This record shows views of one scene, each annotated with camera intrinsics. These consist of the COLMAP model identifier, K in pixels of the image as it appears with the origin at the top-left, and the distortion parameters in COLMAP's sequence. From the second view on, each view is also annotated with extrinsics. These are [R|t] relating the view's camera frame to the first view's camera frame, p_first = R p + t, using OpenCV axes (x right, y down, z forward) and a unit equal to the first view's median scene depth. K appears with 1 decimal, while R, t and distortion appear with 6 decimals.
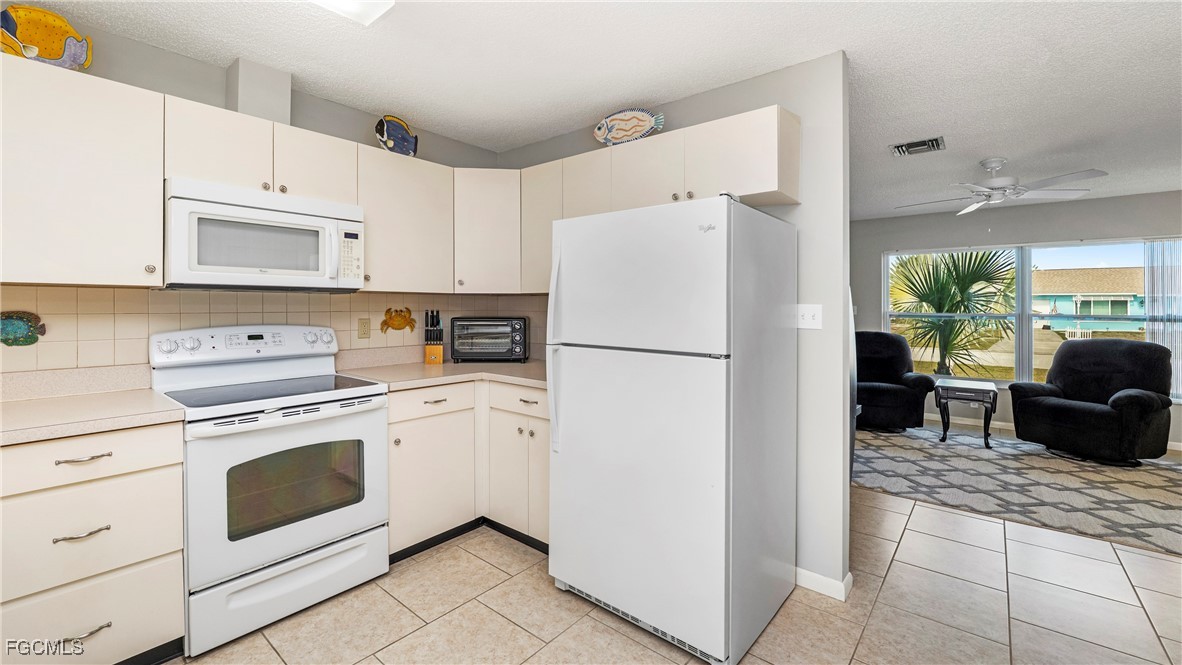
lens RADIAL K [[491.5, 0, 591.9], [0, 491.5, 291.9], [0, 0, 1]] dist [-0.004720, -0.000161]
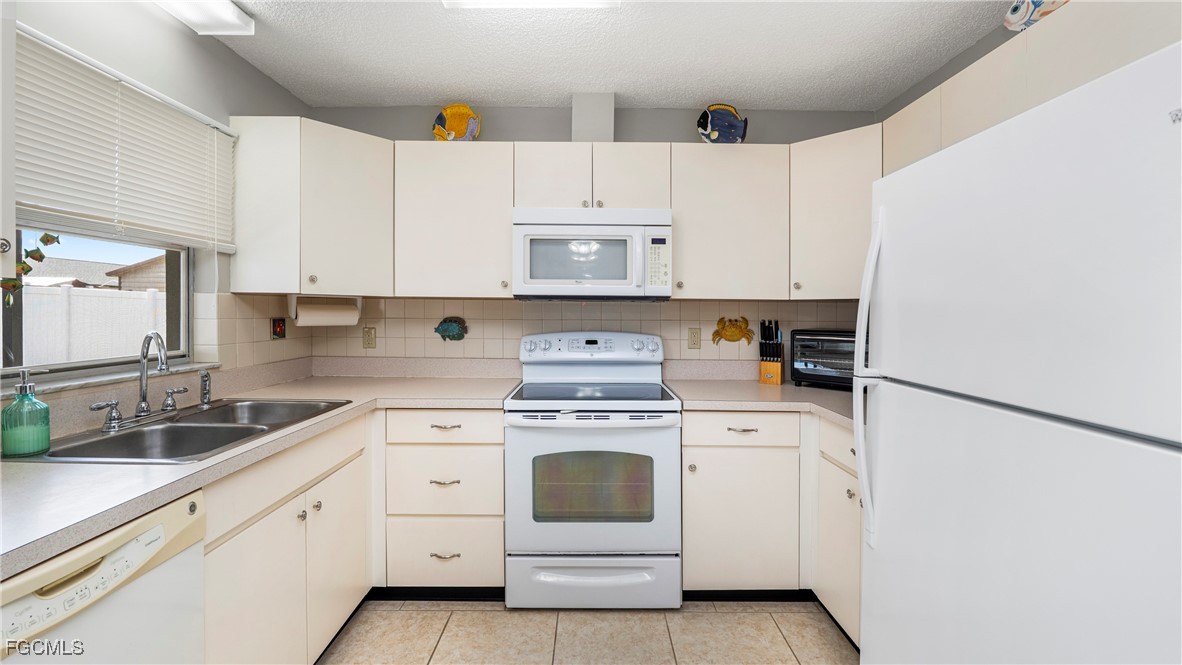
lens RADIAL K [[487.2, 0, 589.1], [0, 487.2, 311.4], [0, 0, 1]] dist [-0.010342, 0.000354]
pose [[0.635656, 0.000920, -0.771972, 0.162110], [0.015691, 0.999777, 0.014111, 0.007237], [0.771813, -0.021082, 0.635500, 0.299168]]
